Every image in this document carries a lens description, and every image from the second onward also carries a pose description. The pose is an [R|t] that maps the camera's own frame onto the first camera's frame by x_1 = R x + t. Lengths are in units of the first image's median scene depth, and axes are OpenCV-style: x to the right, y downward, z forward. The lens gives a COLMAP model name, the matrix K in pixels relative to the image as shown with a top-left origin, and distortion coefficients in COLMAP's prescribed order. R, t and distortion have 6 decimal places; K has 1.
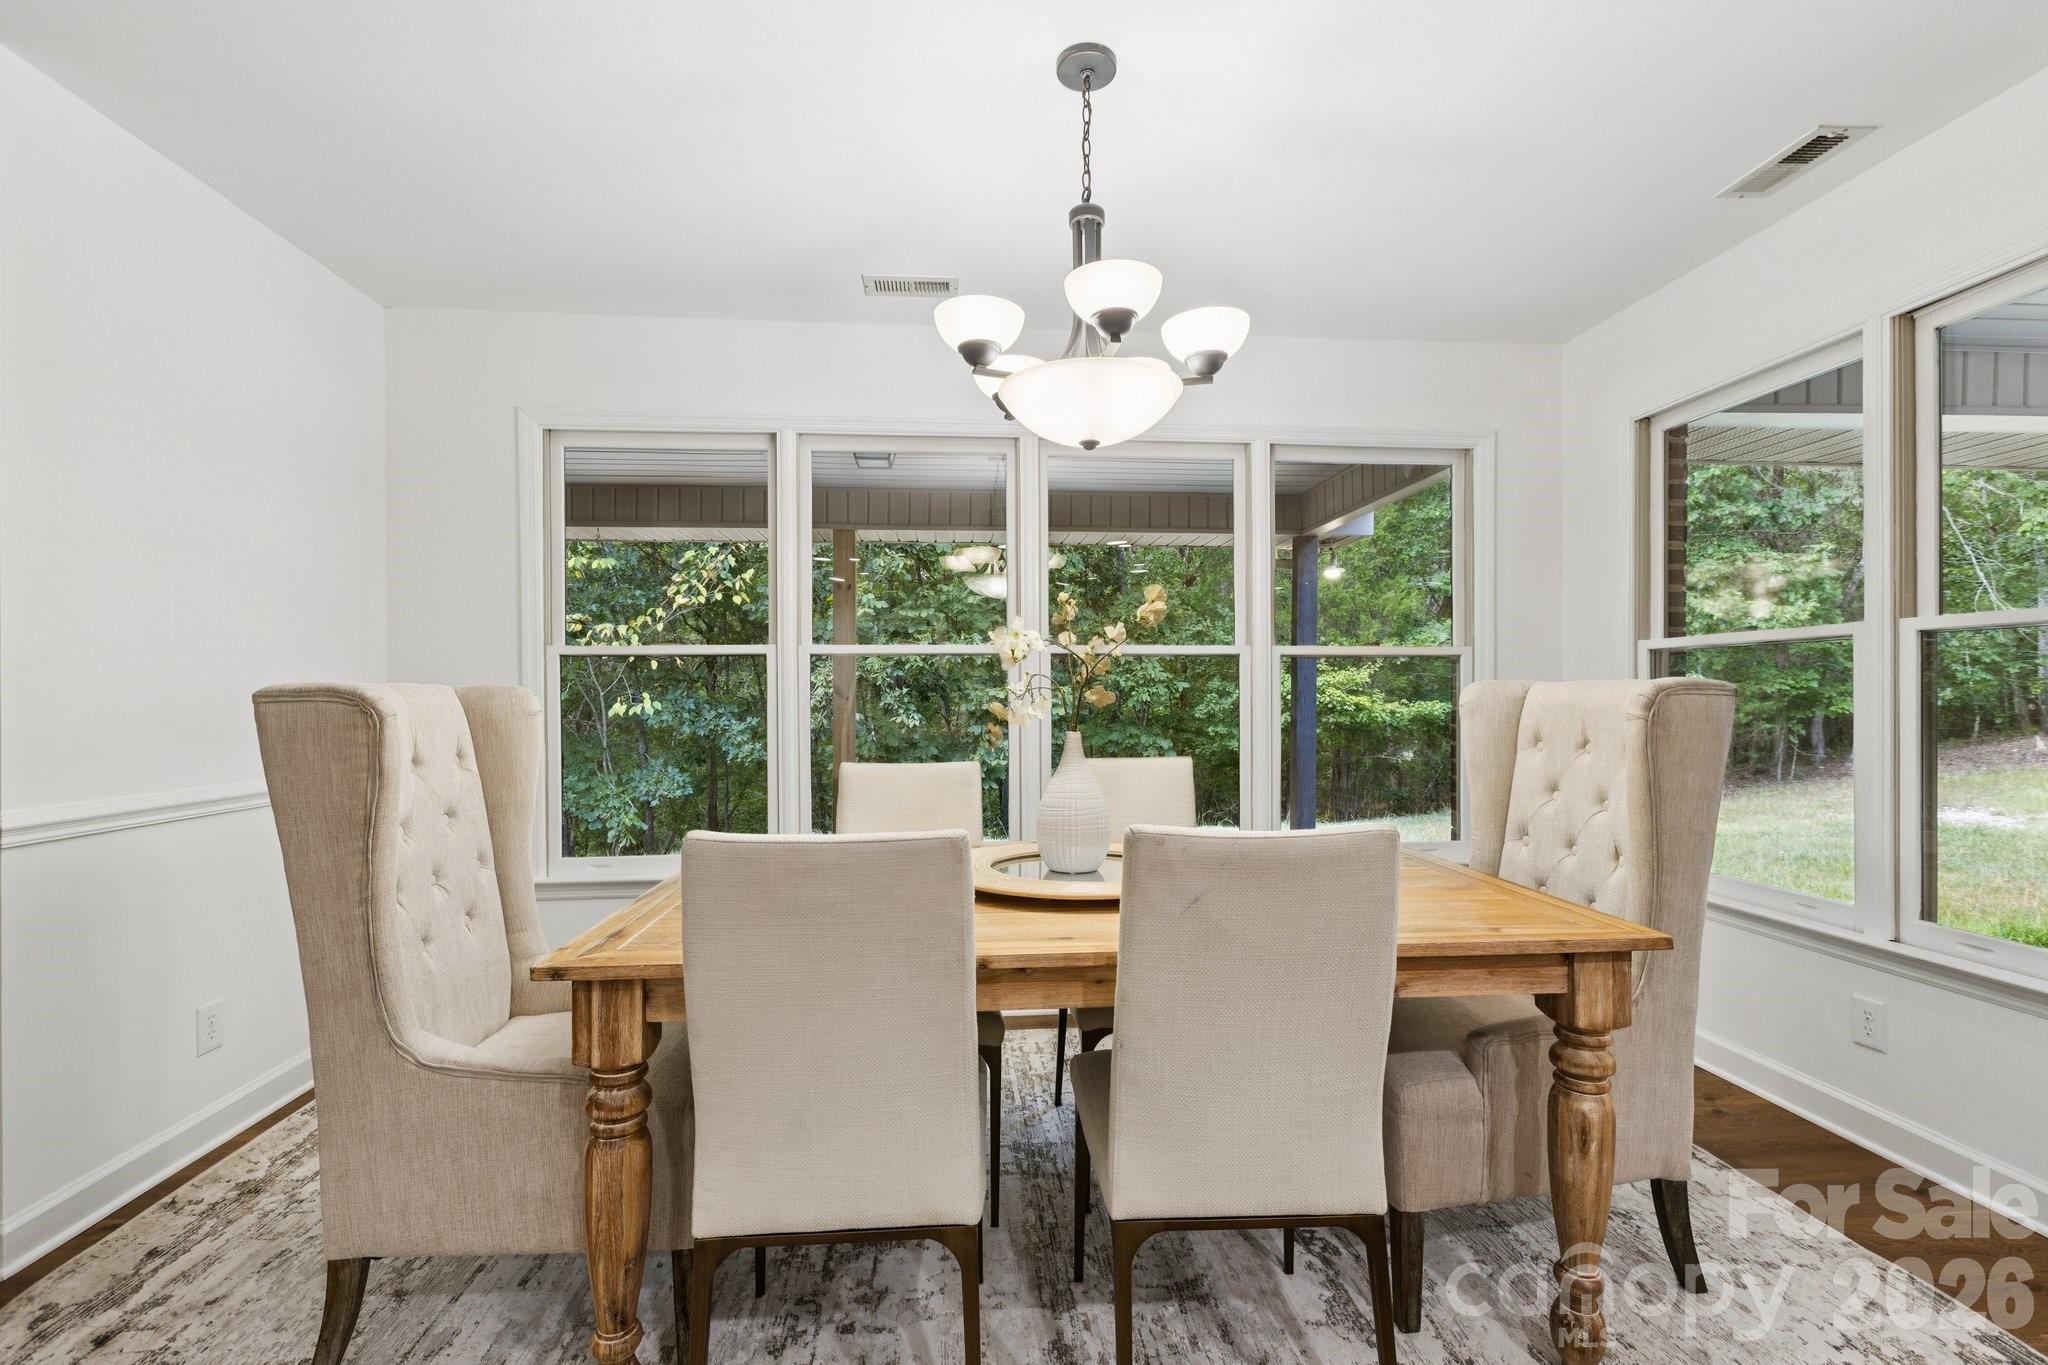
lens RADIAL K [[918.9, 0, 1027.4], [0, 918.9, 698.0], [0, 0, 1]] dist [-0.000980, -0.000094]
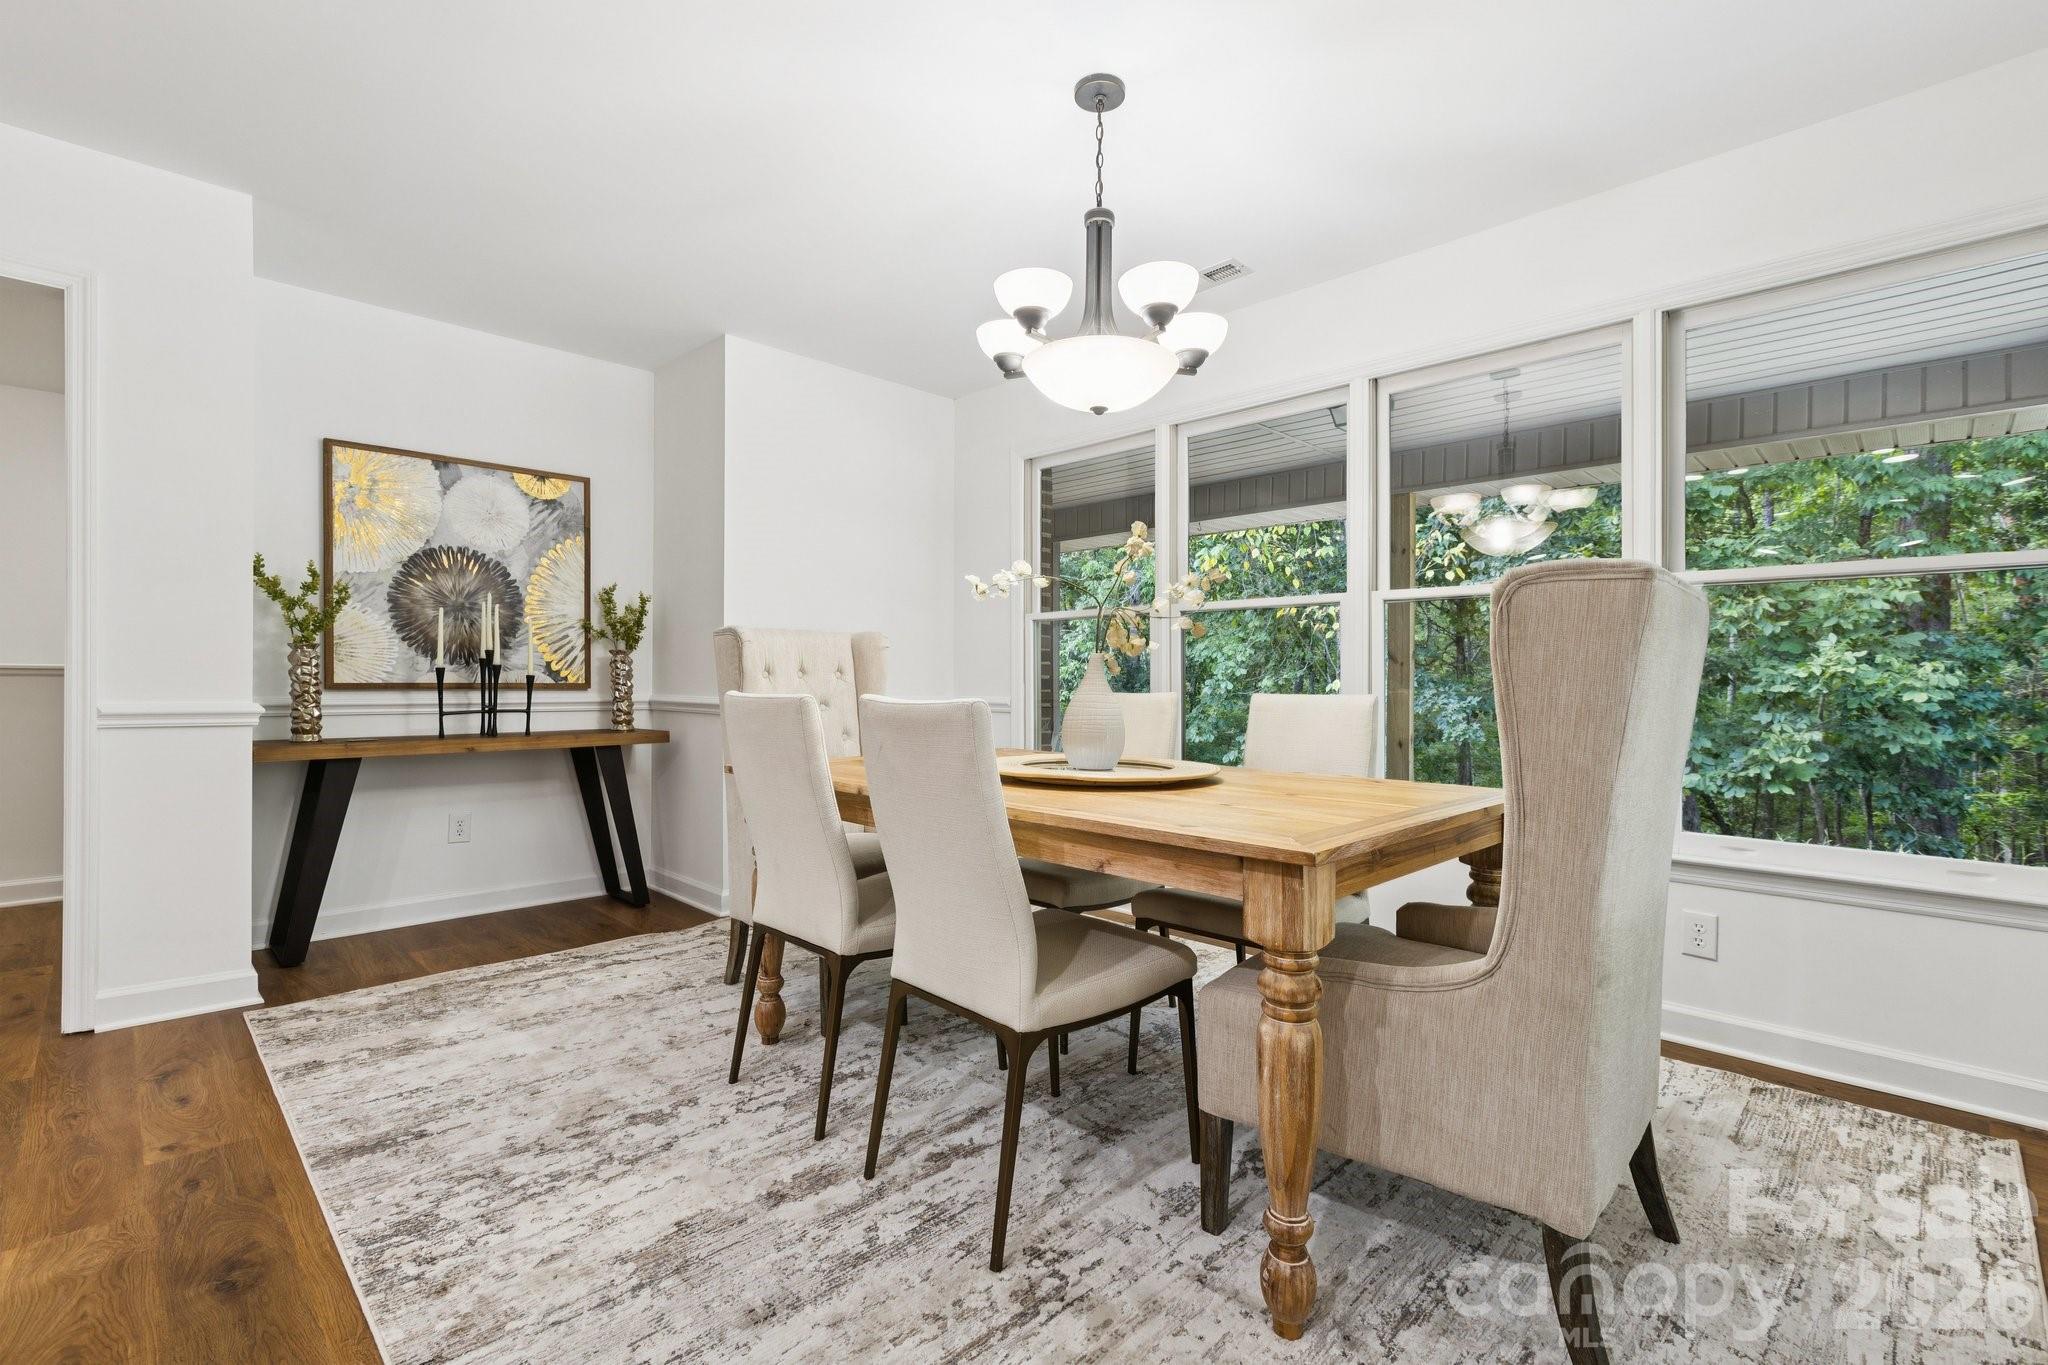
lens RADIAL K [[918.9, 0, 1023.5], [0, 918.9, 684.8], [0, 0, 1]] dist [-0.000980, -0.000094]
pose [[0.641932, 0.011381, -0.766677, 0.769002], [-0.012818, 0.999909, 0.004110, 0.062713], [0.766655, 0.007189, 0.642020, 0.138385]]
